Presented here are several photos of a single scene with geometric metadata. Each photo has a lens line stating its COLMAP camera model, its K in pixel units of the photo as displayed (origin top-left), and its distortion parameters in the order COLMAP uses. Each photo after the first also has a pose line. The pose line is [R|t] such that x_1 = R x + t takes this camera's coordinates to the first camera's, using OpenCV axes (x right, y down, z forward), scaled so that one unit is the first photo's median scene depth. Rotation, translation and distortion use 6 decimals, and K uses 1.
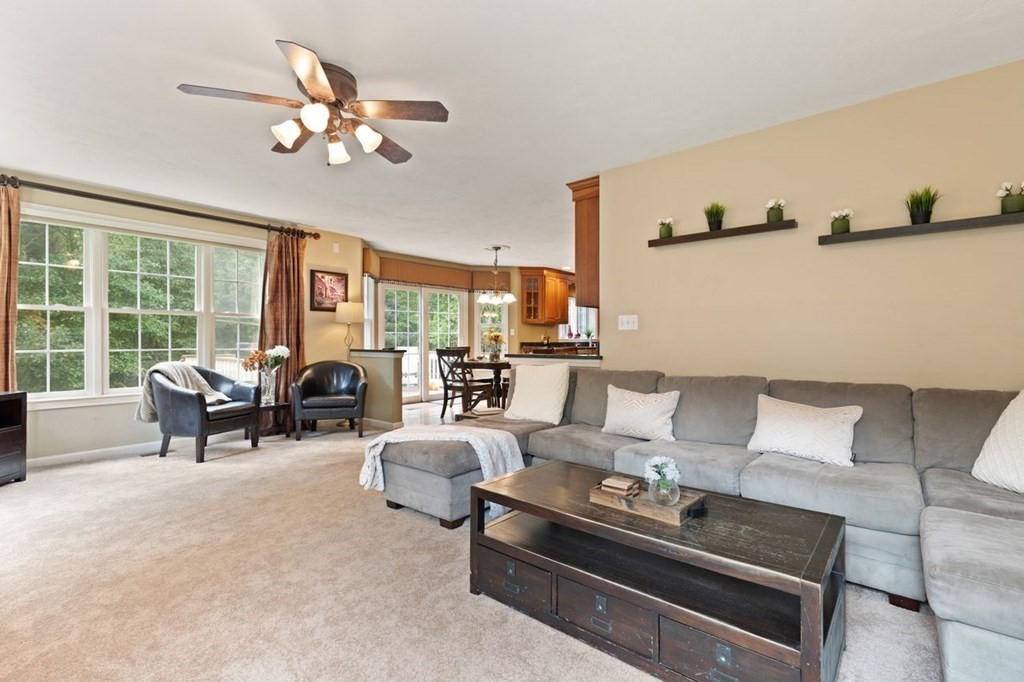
lens RADIAL K [[468.9, 0, 505.2], [0, 468.9, 341.0], [0, 0, 1]] dist [0.008894, -0.001621]
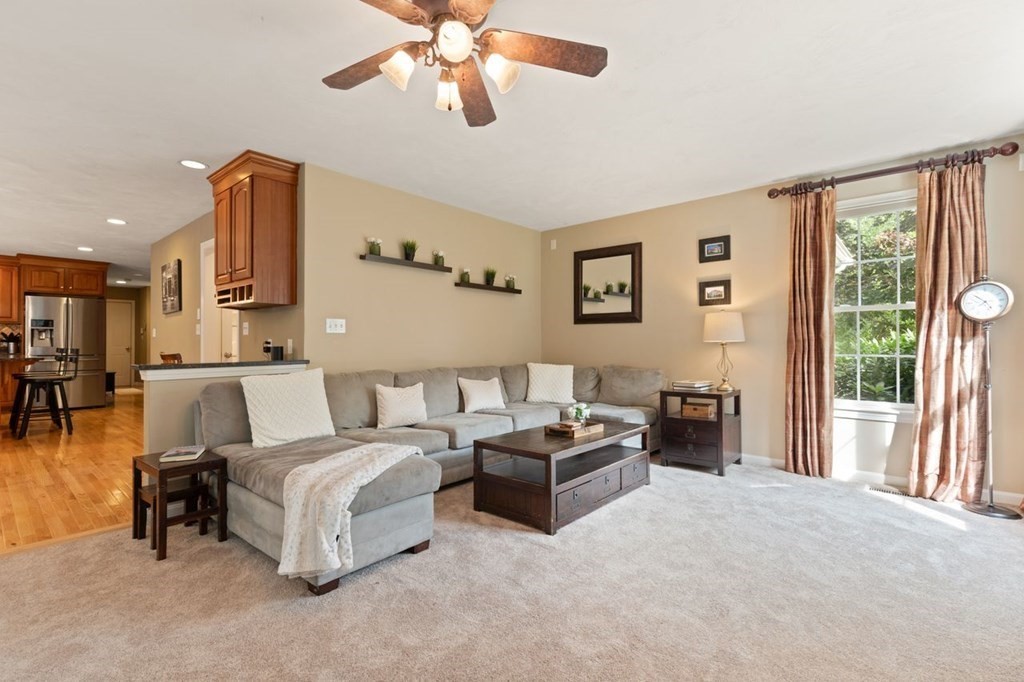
lens RADIAL K [[468.9, 0, 516.8], [0, 468.9, 341.3], [0, 0, 1]] dist [0.008894, -0.001621]
pose [[0.013319, 0.009554, 0.999866, -0.420658], [-0.000440, 0.999954, -0.009549, 0.001986], [-0.999911, -0.000313, 0.013323, 0.332009]]
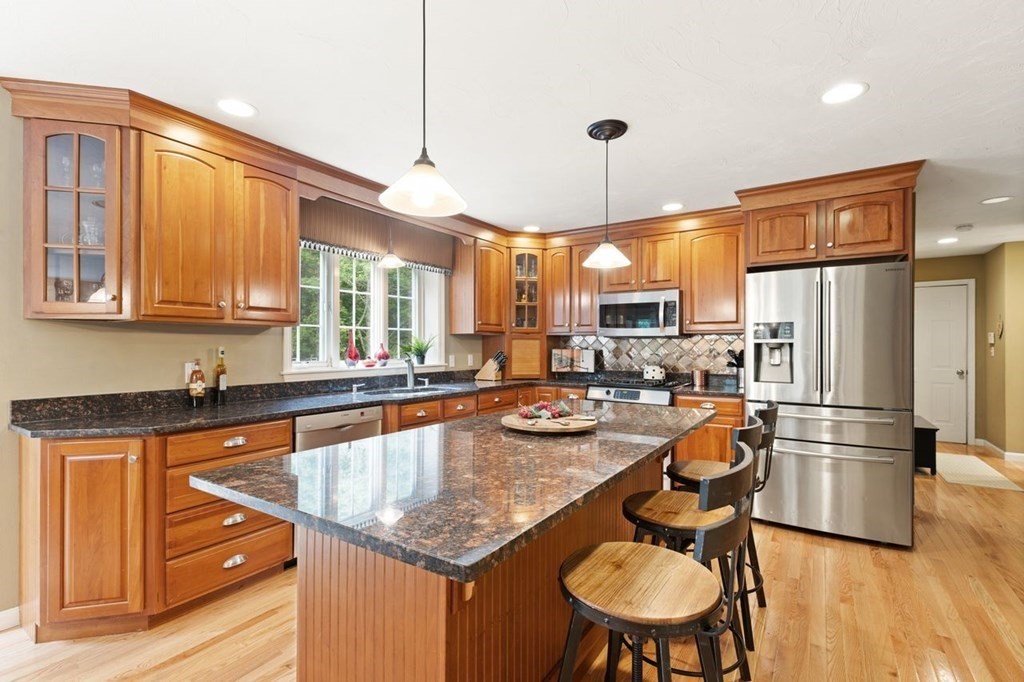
lens RADIAL K [[468.9, 0, 511.1], [0, 468.9, 346.3], [0, 0, 1]] dist [0.008894, -0.001621]
pose [[0.992604, 0.002080, 0.121378, 0.350973], [-0.001996, 0.999998, -0.000814, -0.033983], [-0.121380, 0.000566, 0.992606, 1.011340]]
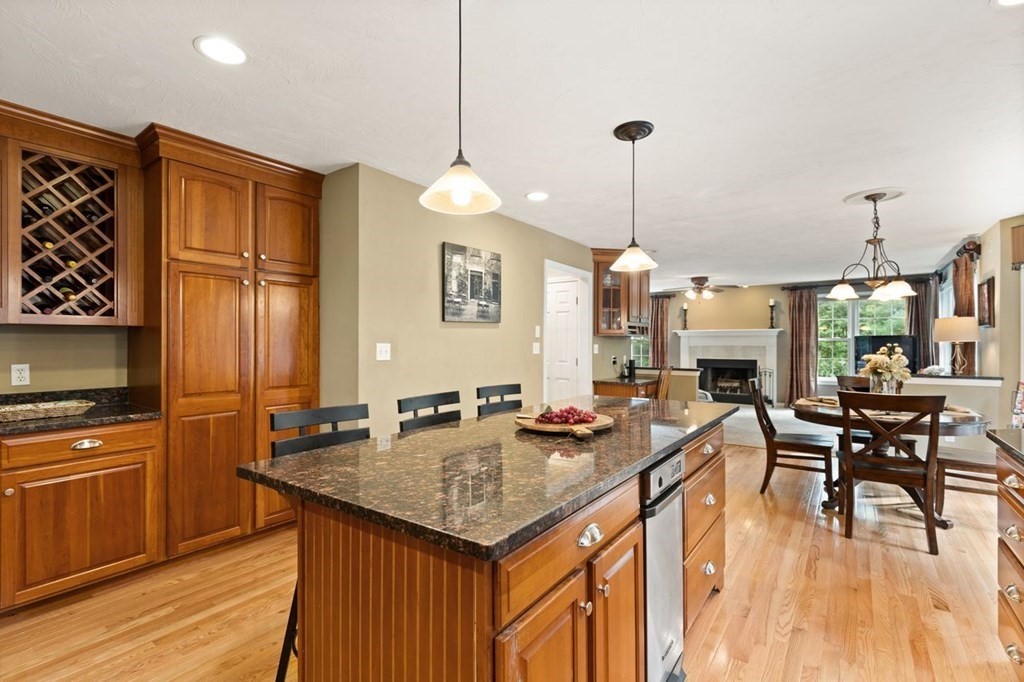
lens RADIAL K [[468.9, 0, 510.5], [0, 468.9, 339.8], [0, 0, 1]] dist [0.008894, -0.001621]
pose [[-0.997323, 0.000550, -0.073124, 0.474294], [0.000957, 0.999984, -0.005532, -0.035511], [0.073119, -0.005587, -0.997308, 1.630764]]
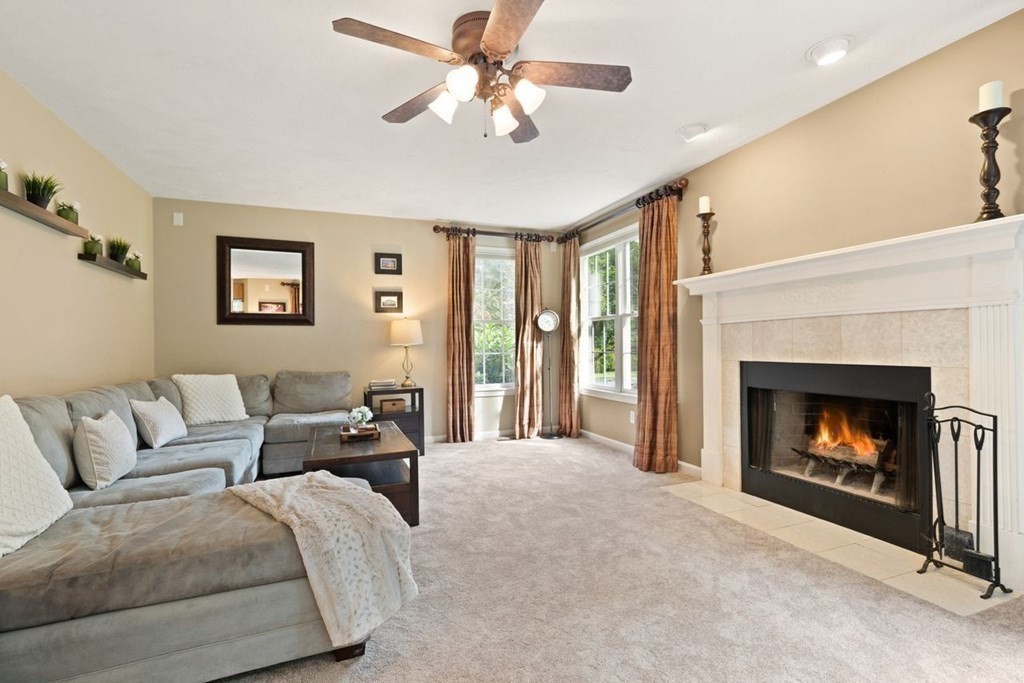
lens RADIAL K [[507.8, 0, 515.7], [0, 507.8, 343.9], [0, 0, 1]] dist [0.021614, 0.000205]
pose [[-0.891534, 0.013160, 0.452763, -0.310235], [0.013153, 0.999908, -0.003163, -0.000040], [-0.452763, 0.003135, -0.891625, 0.688642]]
